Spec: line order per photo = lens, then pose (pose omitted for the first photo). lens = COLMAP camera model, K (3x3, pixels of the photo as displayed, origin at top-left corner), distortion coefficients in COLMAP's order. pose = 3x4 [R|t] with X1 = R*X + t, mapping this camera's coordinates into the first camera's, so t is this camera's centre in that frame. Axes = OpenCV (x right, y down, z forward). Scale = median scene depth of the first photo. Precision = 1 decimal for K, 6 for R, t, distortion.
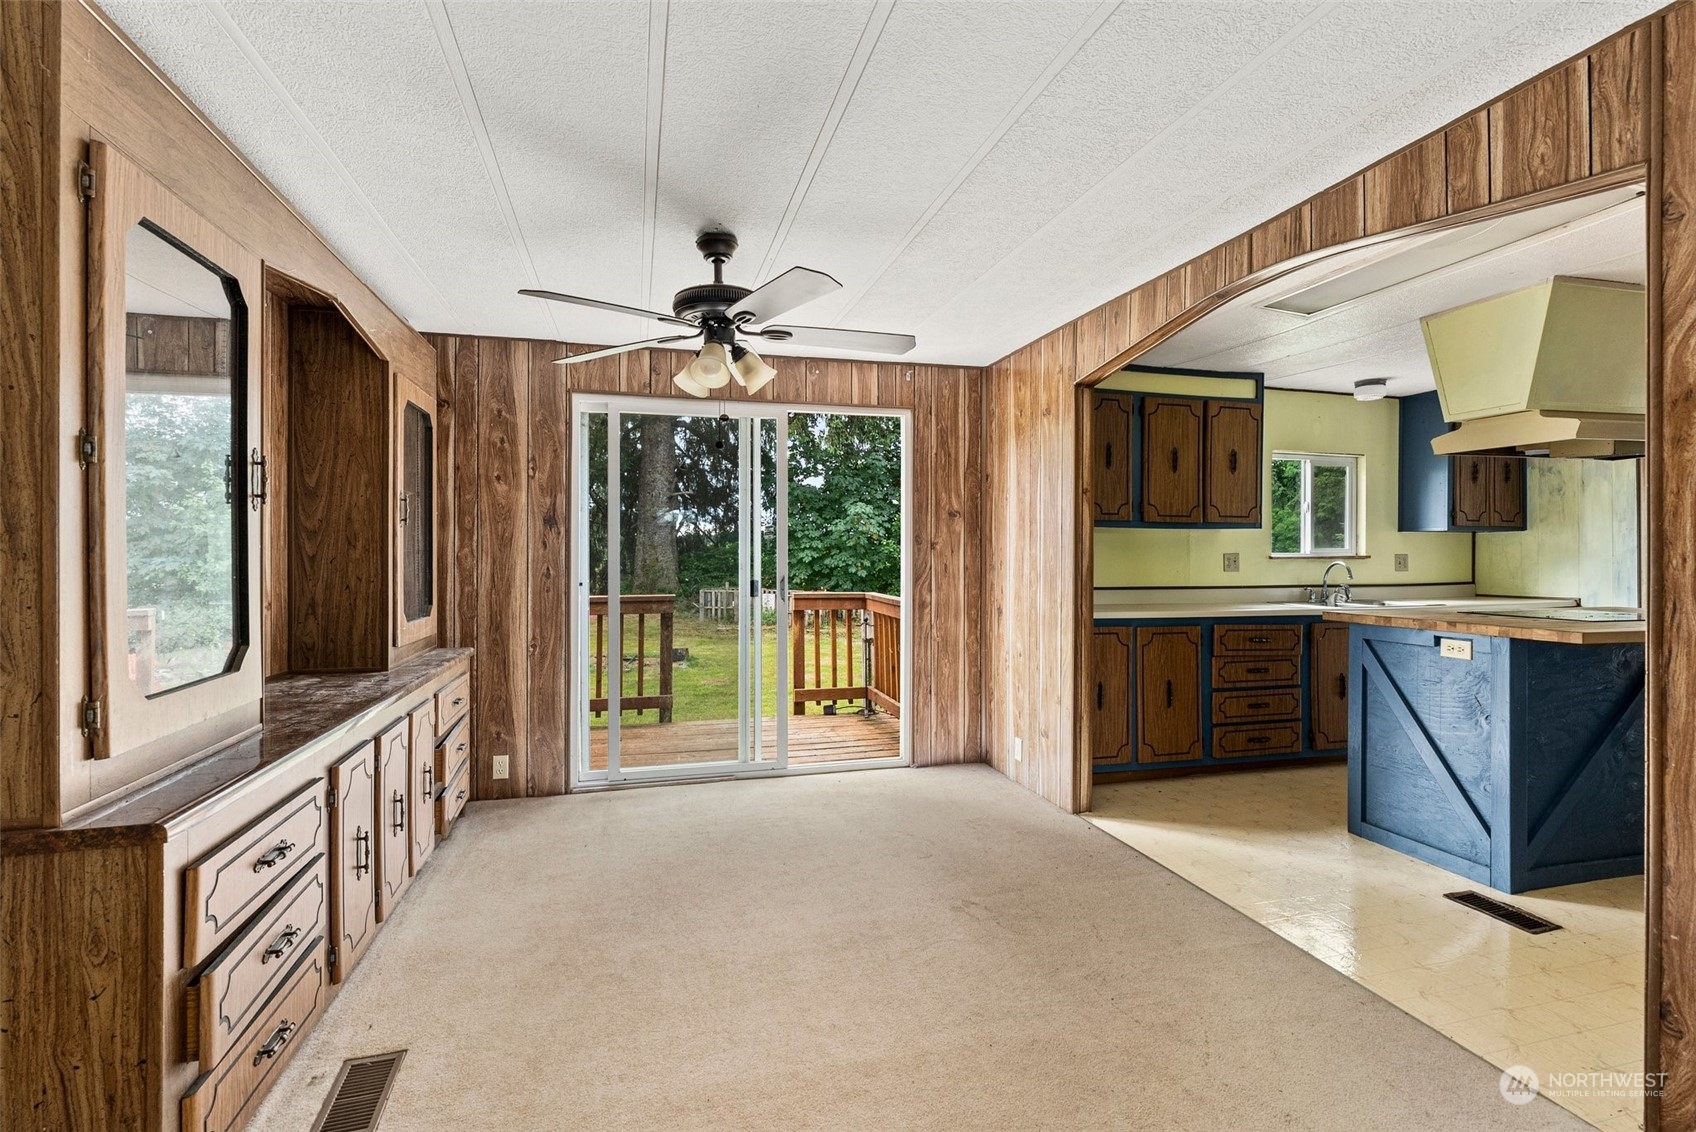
lens RADIAL K [[773.8, 0, 853.2], [0, 773.8, 553.6], [0, 0, 1]] dist [-0.012641, 0.004579]
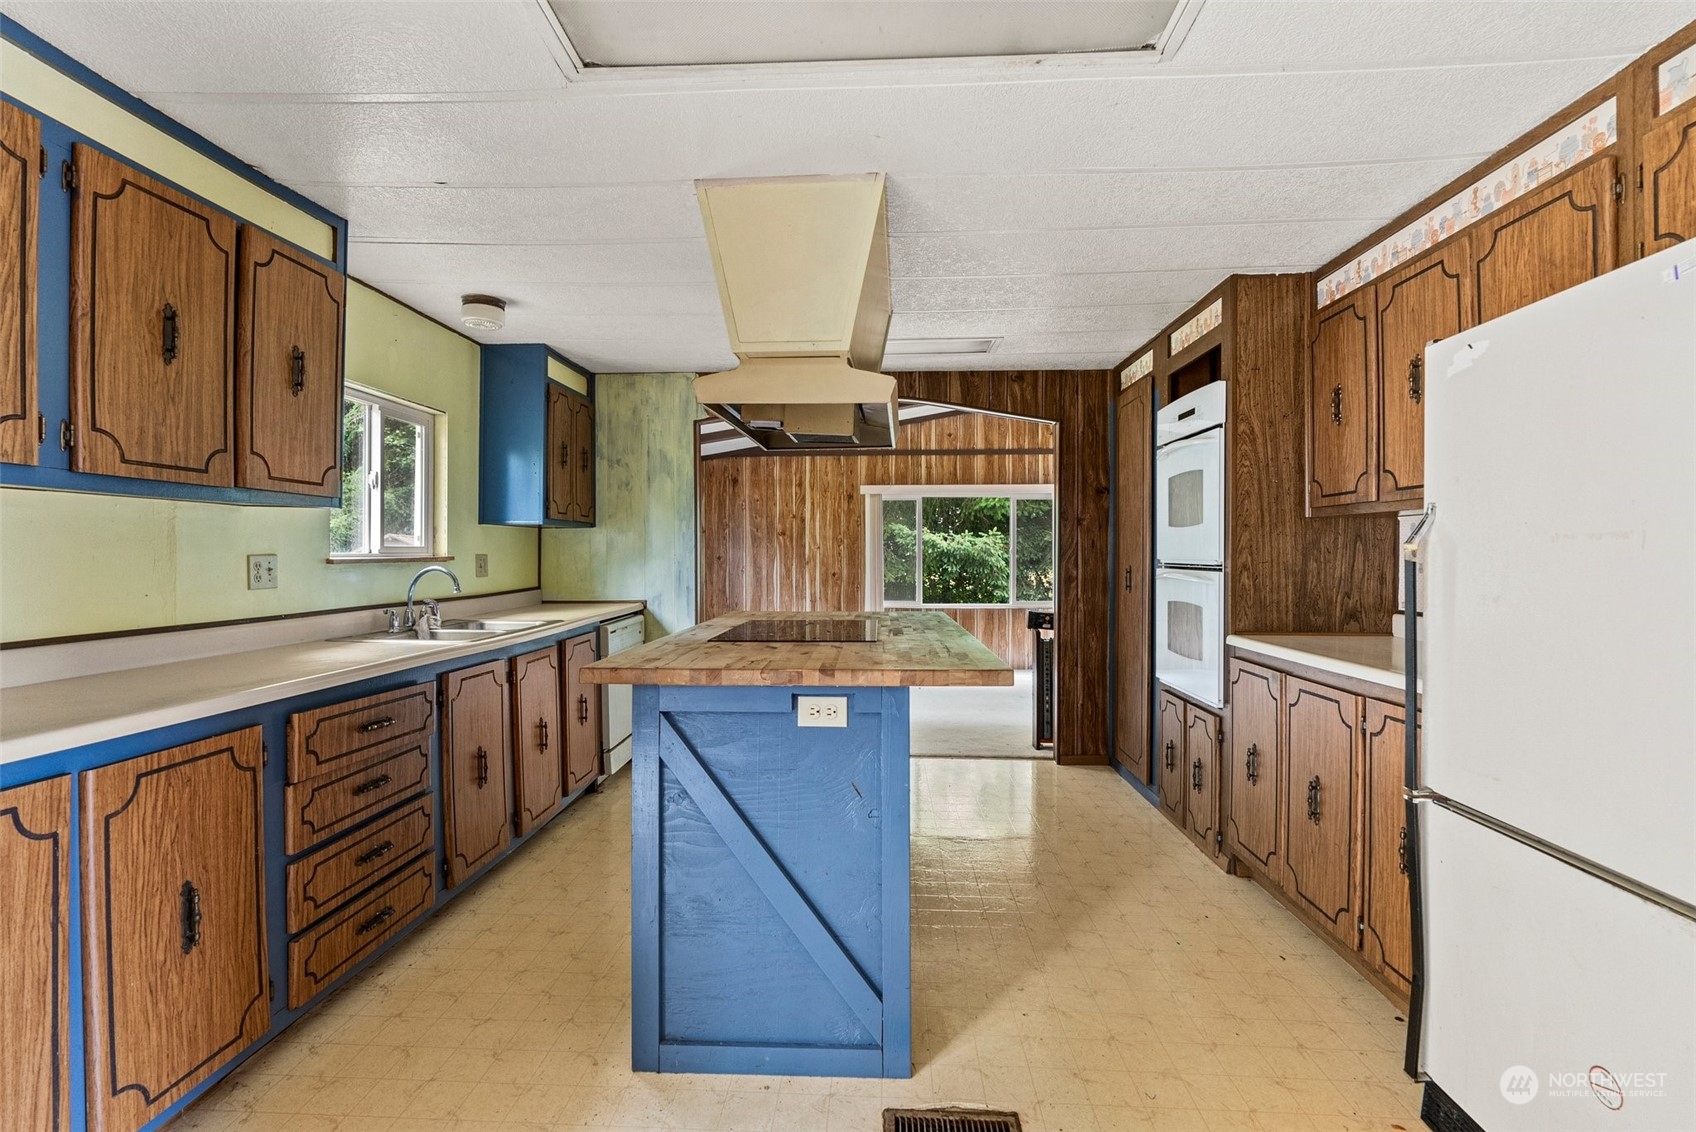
lens RADIAL K [[773.8, 0, 853.2], [0, 773.8, 553.6], [0, 0, 1]] dist [-0.012641, 0.004579]
pose [[0.311939, -0.003035, 0.950097, 0.137211], [0.000893, 0.999995, 0.002901, -0.002112], [-0.950102, -0.000057, 0.311941, 0.522218]]
